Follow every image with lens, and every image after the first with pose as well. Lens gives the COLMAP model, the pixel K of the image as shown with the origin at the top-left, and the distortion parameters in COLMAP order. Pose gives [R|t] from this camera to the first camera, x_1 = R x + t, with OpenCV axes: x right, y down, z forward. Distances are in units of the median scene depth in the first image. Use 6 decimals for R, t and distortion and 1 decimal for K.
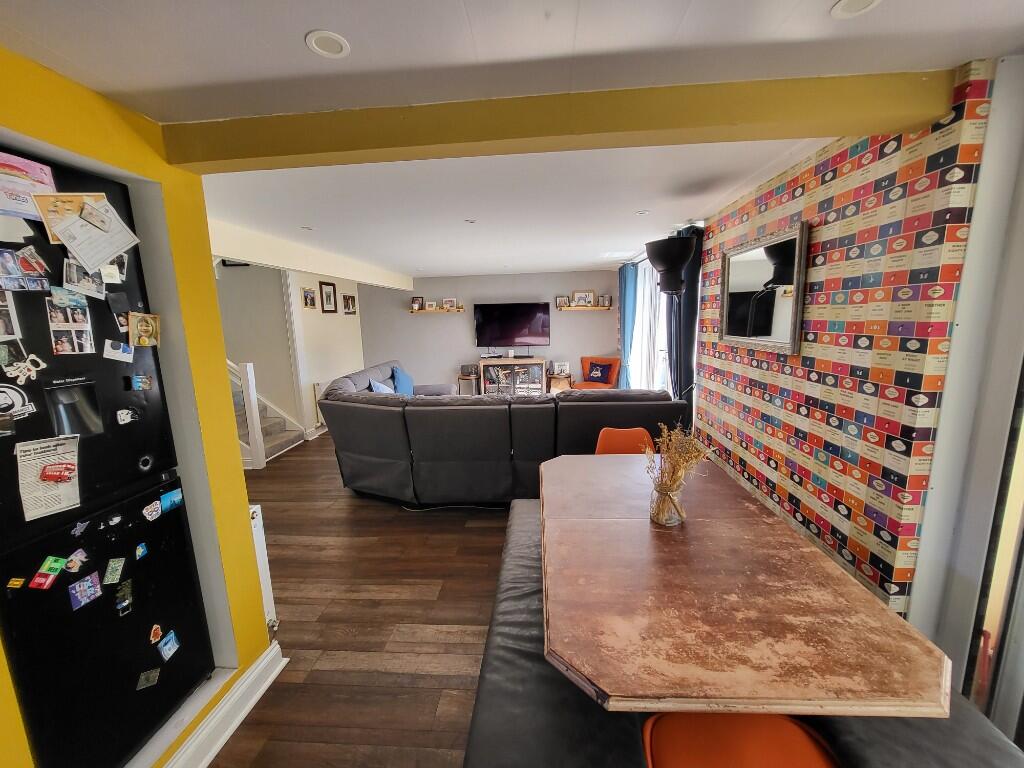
lens RADIAL K [[403.9, 0, 515.8], [0, 403.9, 387.3], [0, 0, 1]] dist [0.001106, -0.000180]
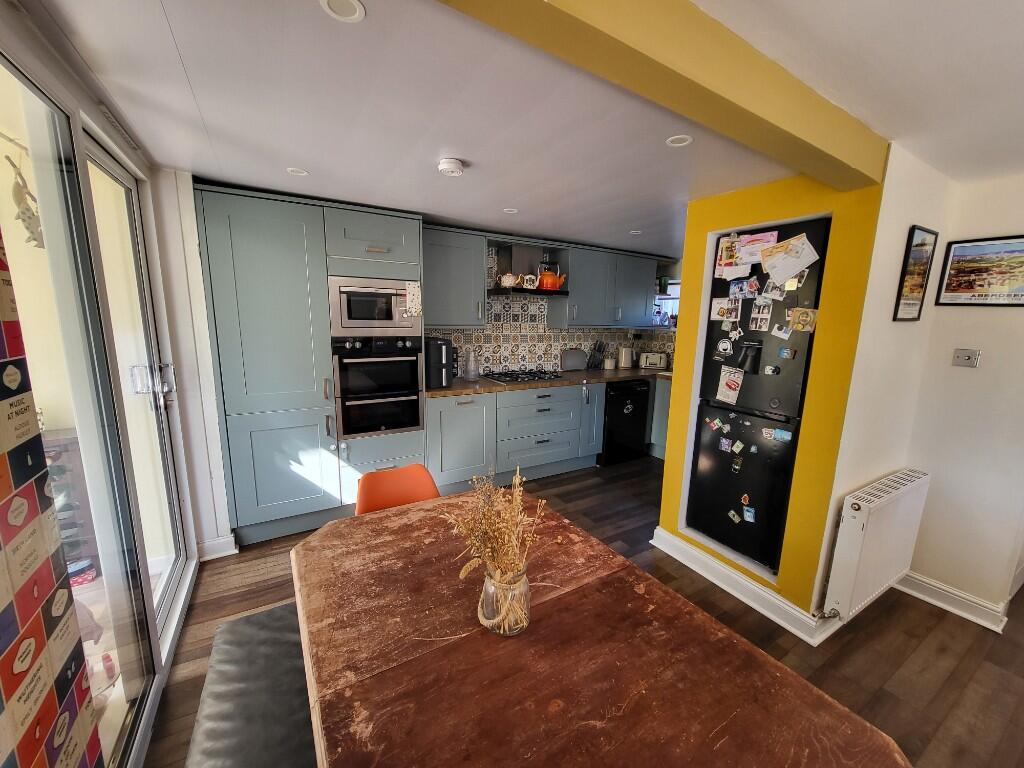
lens RADIAL K [[403.9, 0, 516.2], [0, 403.9, 387.9], [0, 0, 1]] dist [0.001106, -0.000180]
pose [[-0.820411, 0.106370, -0.561792, 0.782256], [-0.099813, 0.940813, 0.323895, -0.275410], [0.562995, 0.321801, -0.761237, 1.581388]]
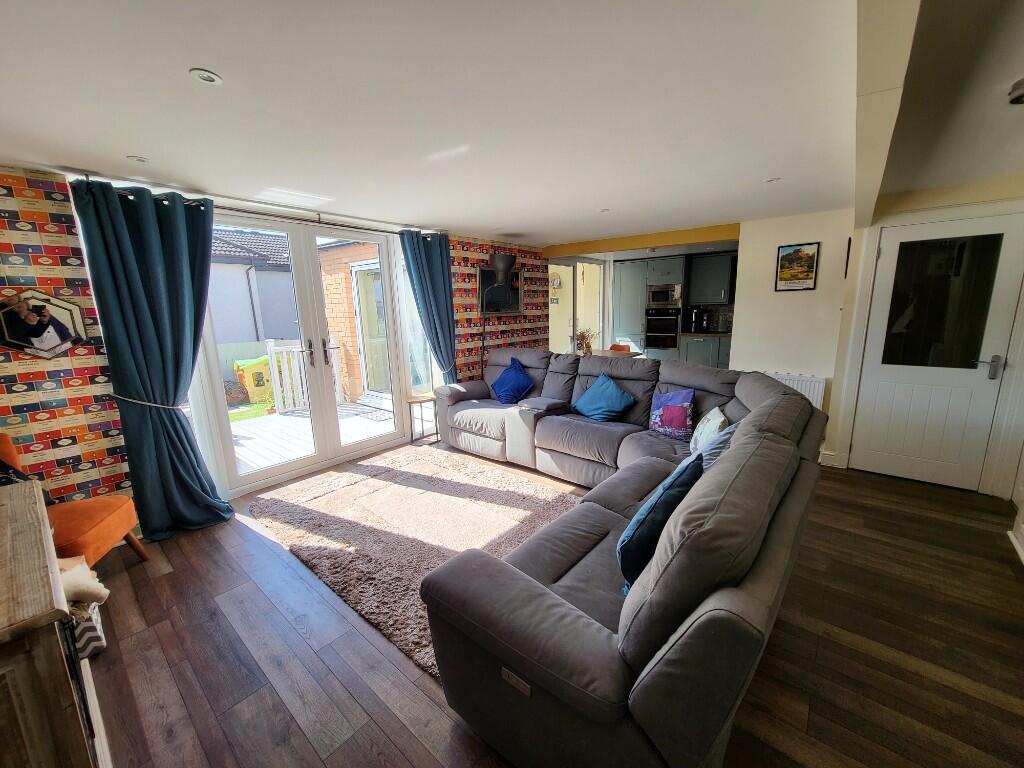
lens RADIAL K [[403.9, 0, 512.2], [0, 403.9, 386.8], [0, 0, 1]] dist [0.001106, -0.000180]
pose [[-0.805522, -0.072907, 0.588063, -1.339038], [0.144406, 0.938331, 0.314137, -0.721403], [-0.574701, 0.337964, -0.745318, 4.713923]]
